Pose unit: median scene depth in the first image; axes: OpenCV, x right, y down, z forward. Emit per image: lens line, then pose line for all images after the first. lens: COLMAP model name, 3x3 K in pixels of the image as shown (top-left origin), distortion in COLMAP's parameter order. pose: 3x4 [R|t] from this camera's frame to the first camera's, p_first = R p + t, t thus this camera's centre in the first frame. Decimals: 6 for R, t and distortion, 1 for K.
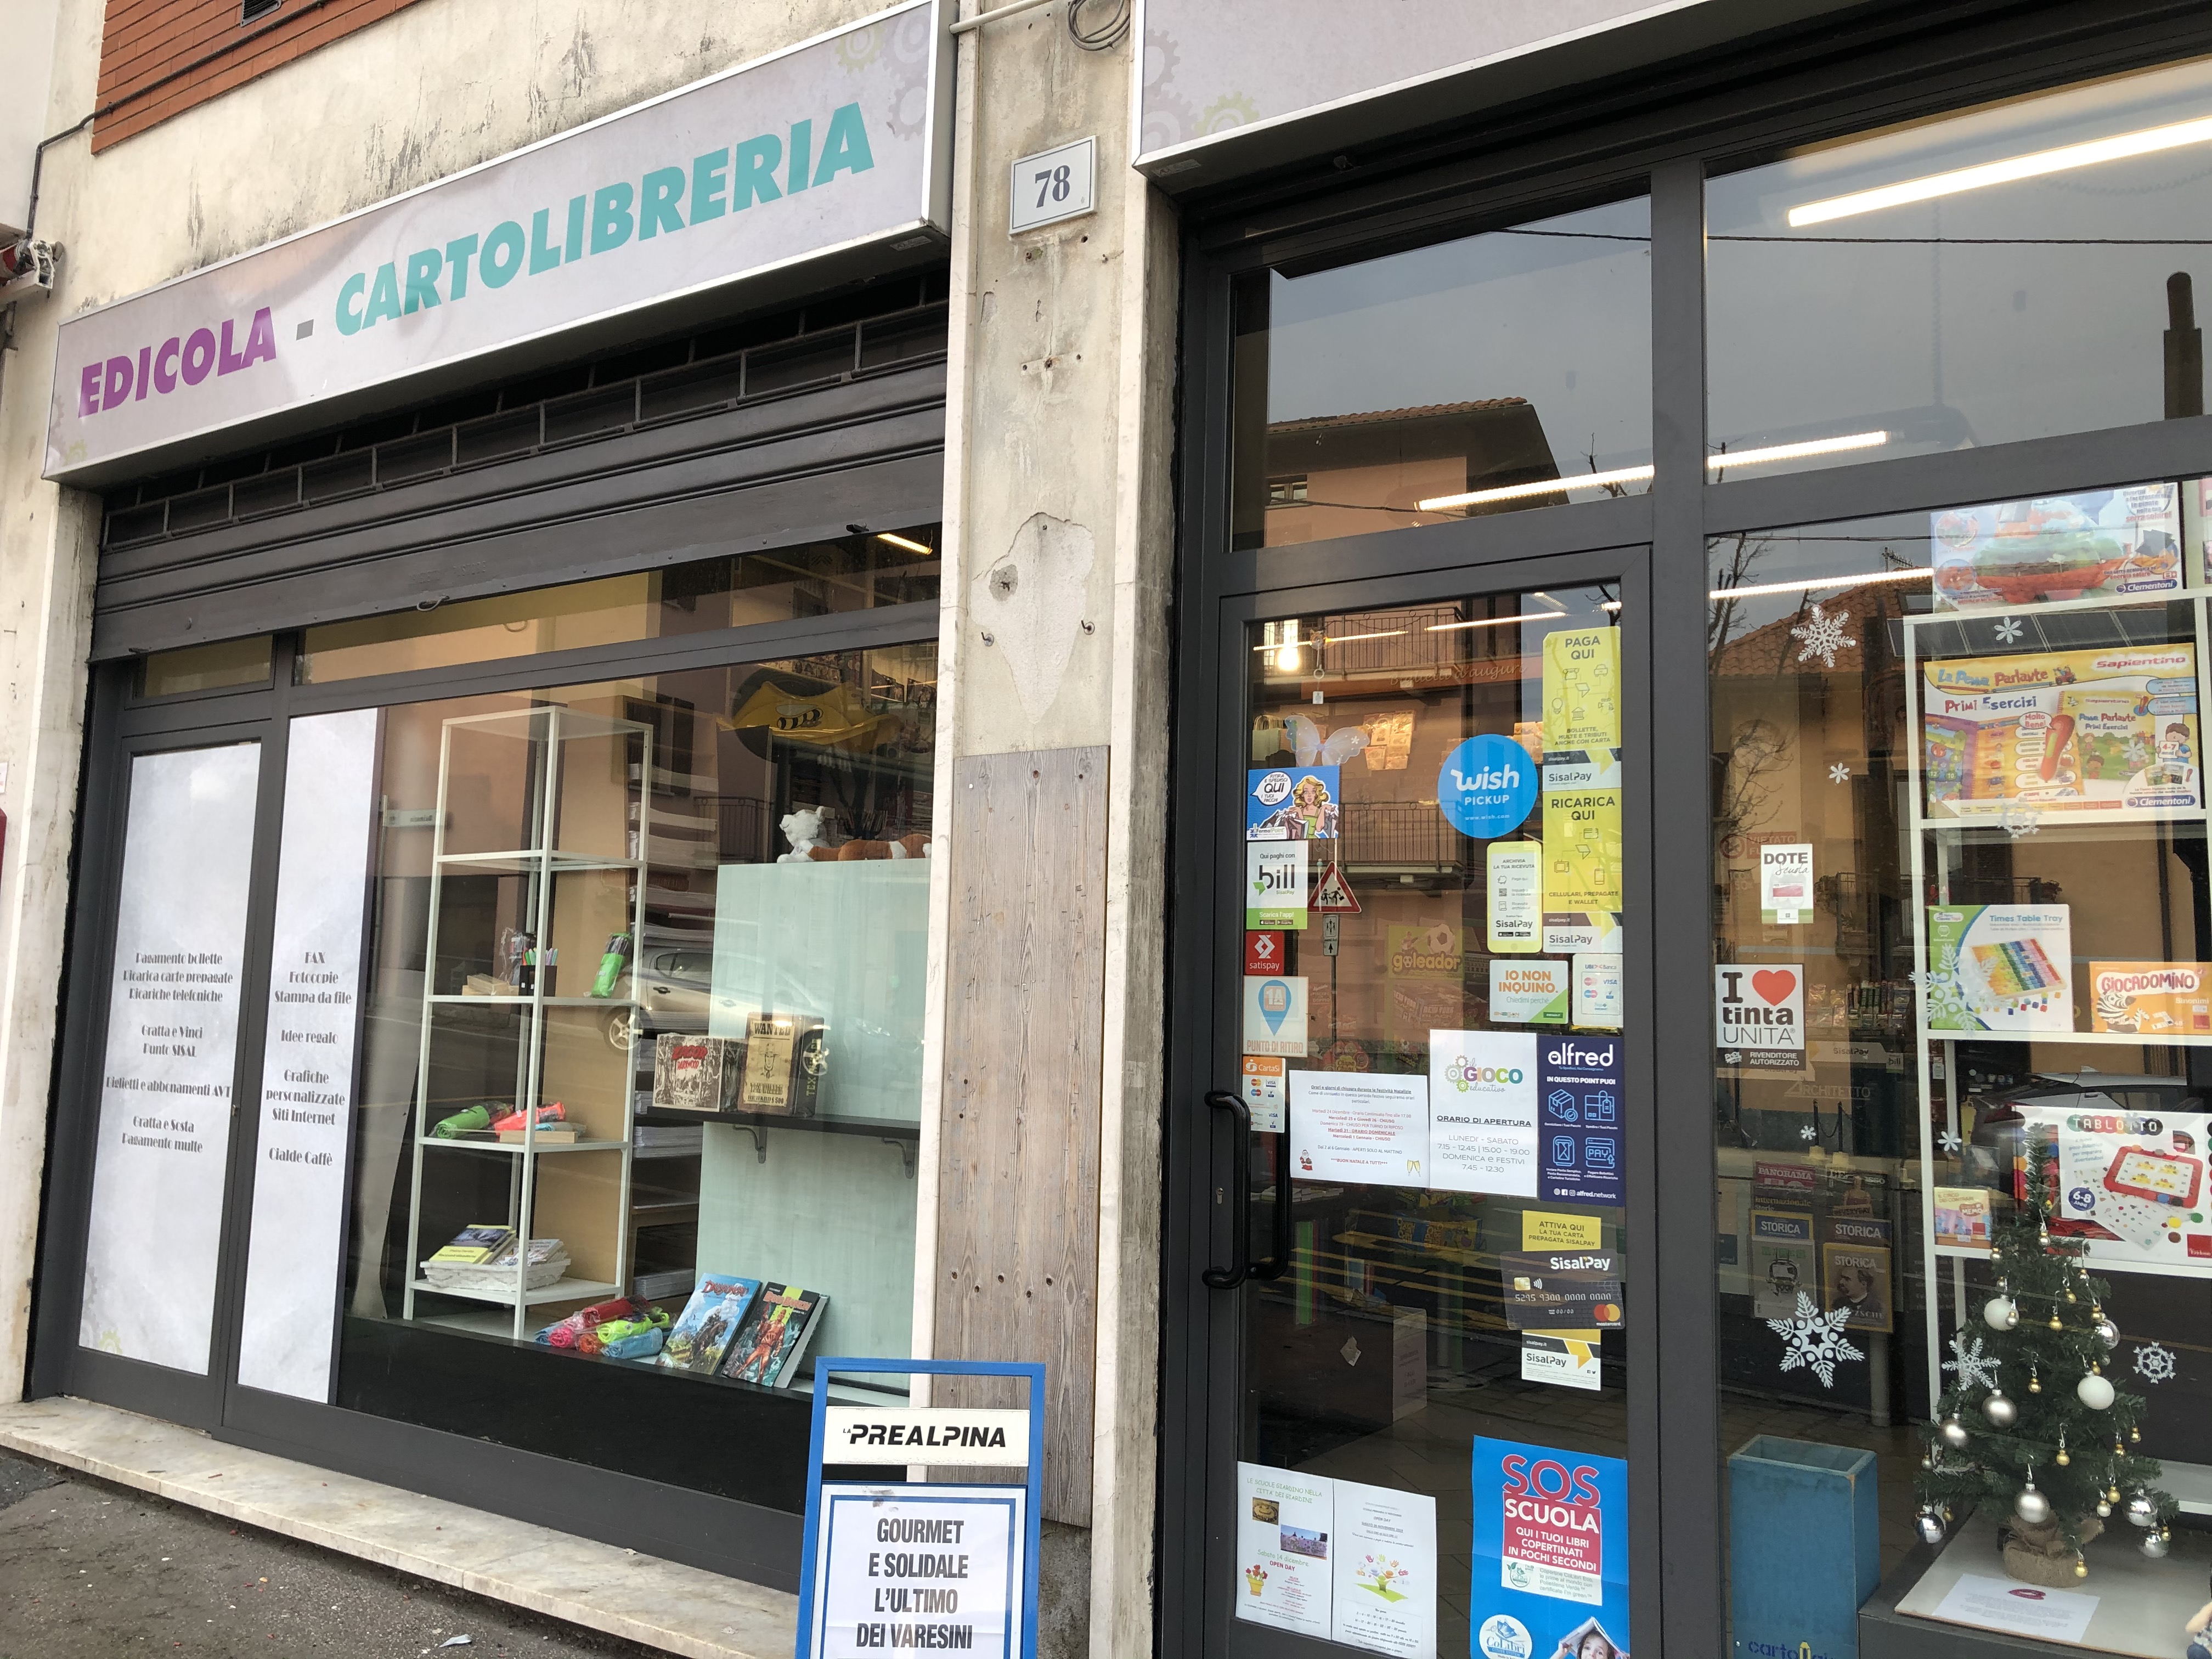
lens RADIAL K [[1799.4, 0, 1103.6], [0, 1799.4, 815.9], [0, 0, 1]] dist [0.038941, -0.043498]
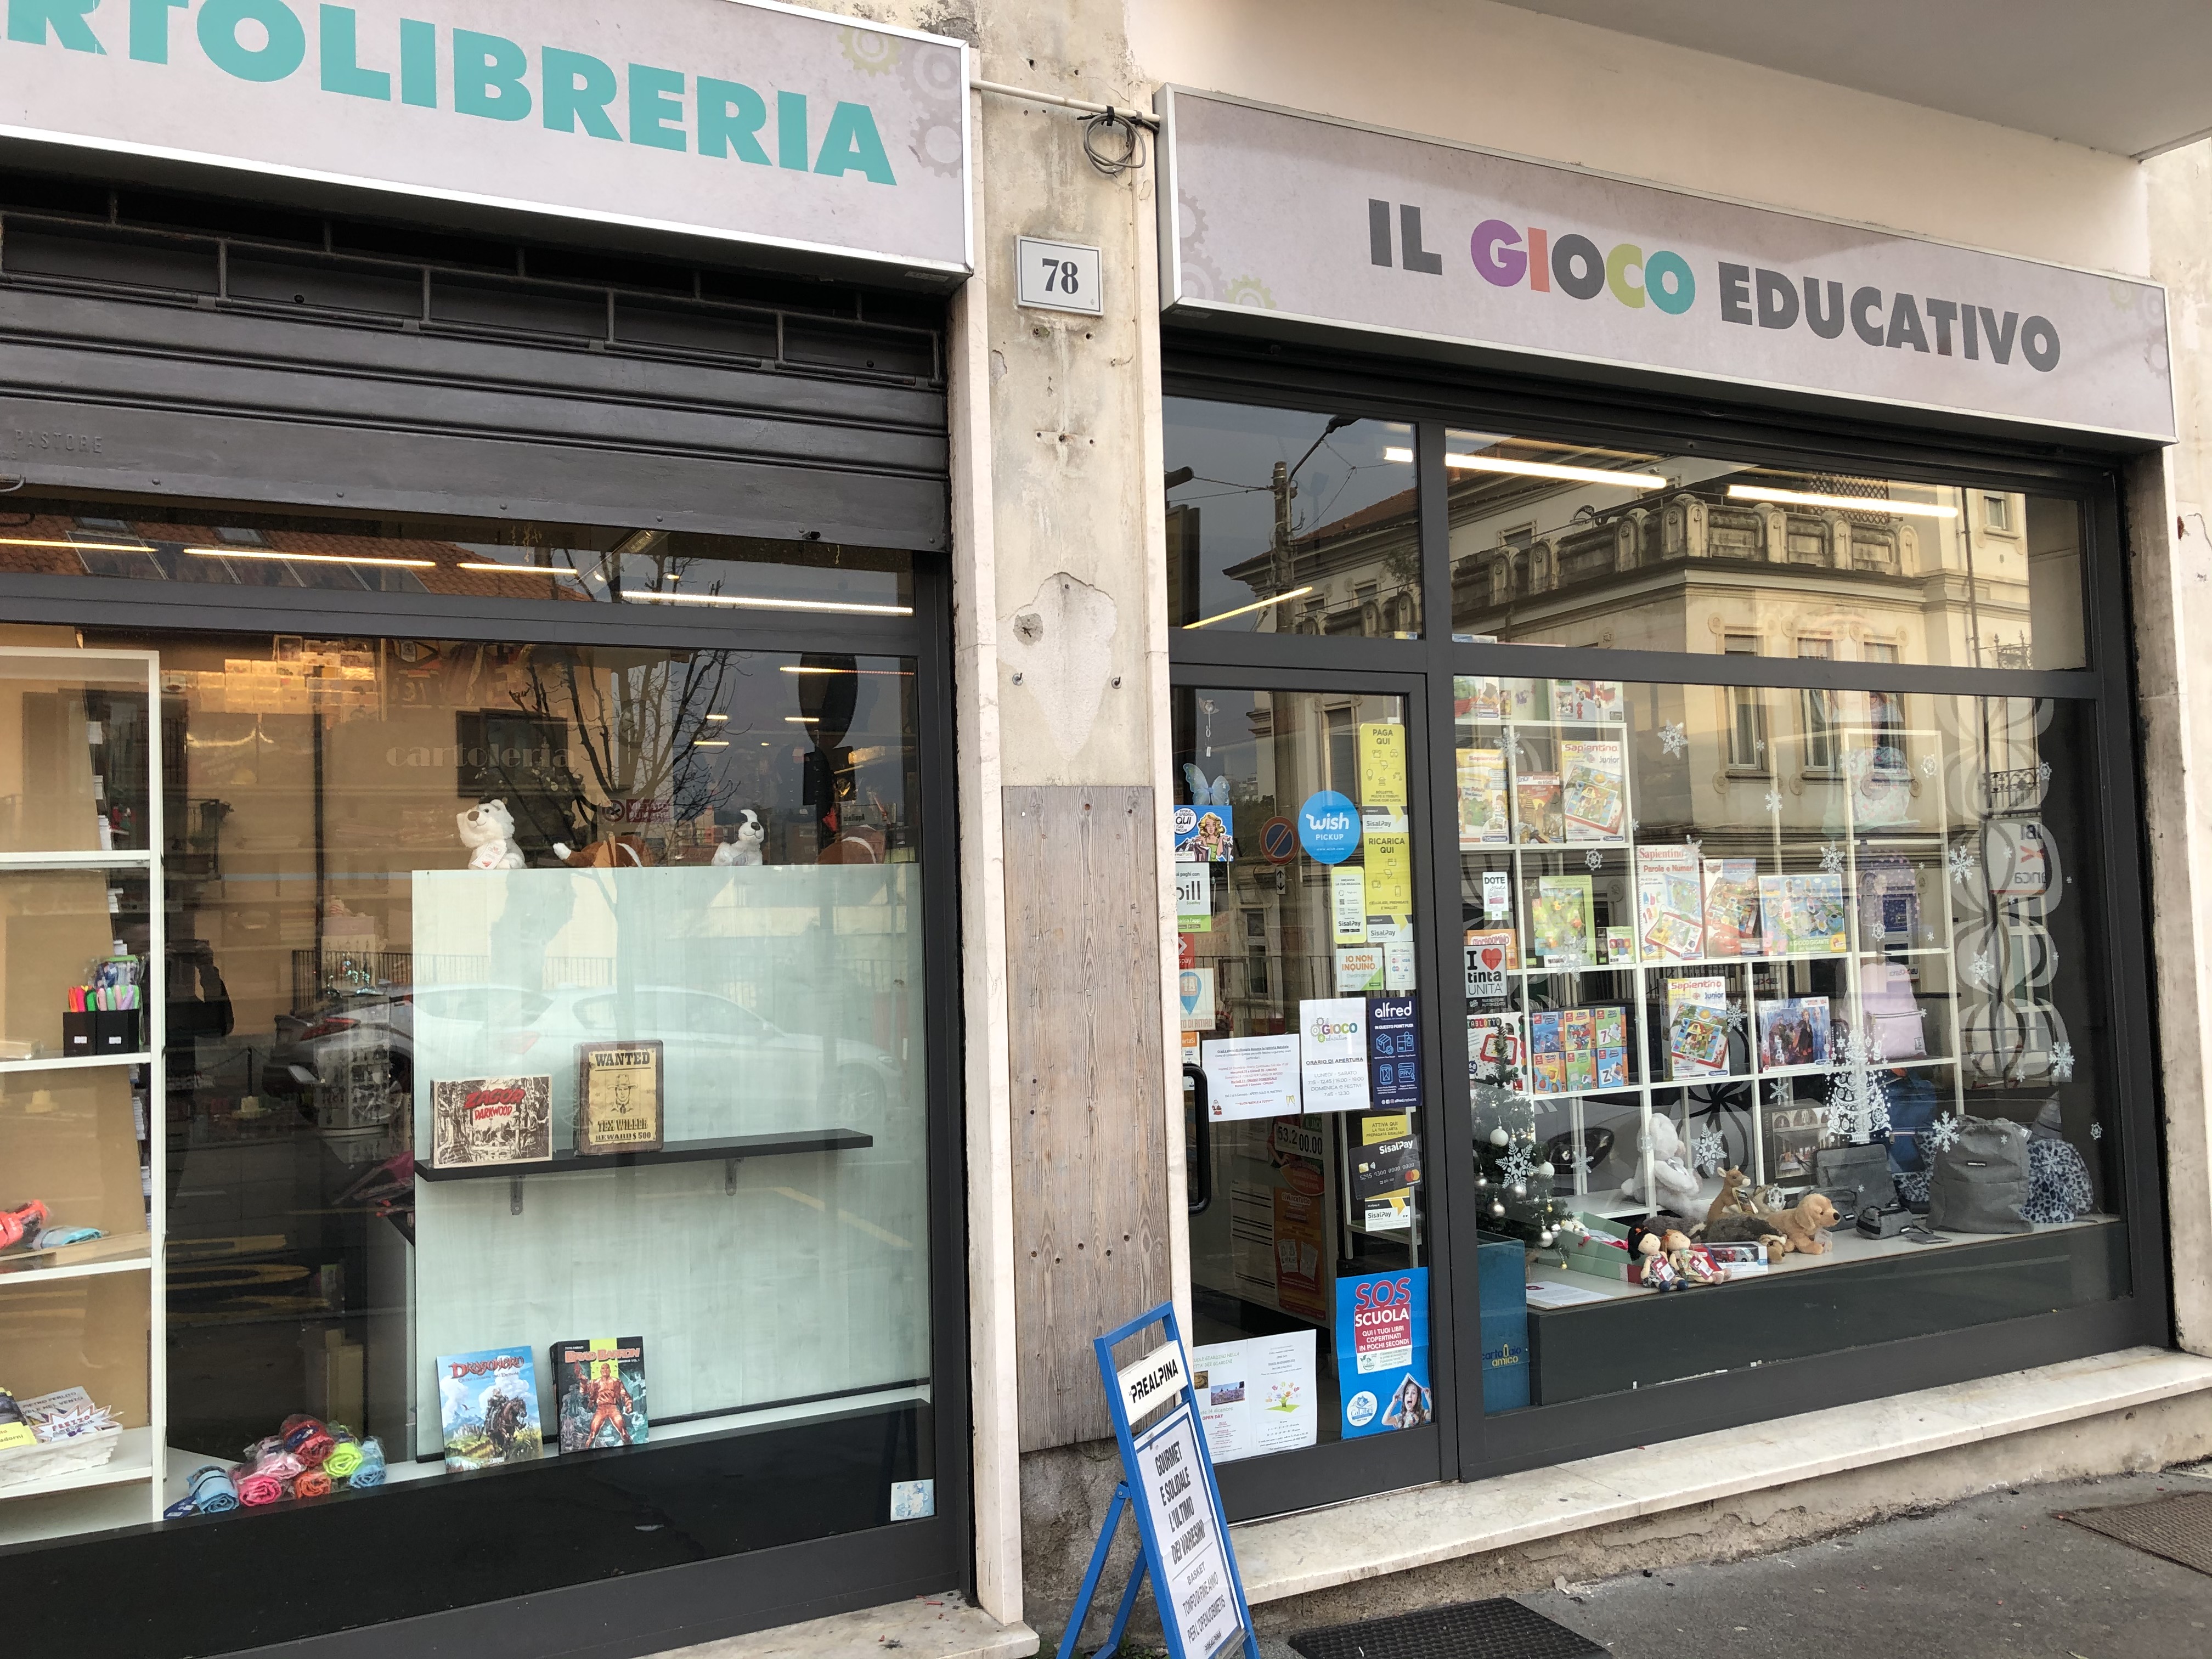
lens RADIAL K [[1799.4, 0, 1091.6], [0, 1799.4, 821.5], [0, 0, 1]] dist [0.038941, -0.043498]
pose [[0.495395, 0.005365, 0.868651, -1.044160], [-0.053733, 0.998255, 0.024479, -0.042630], [-0.867004, -0.058802, 0.494819, 0.435010]]
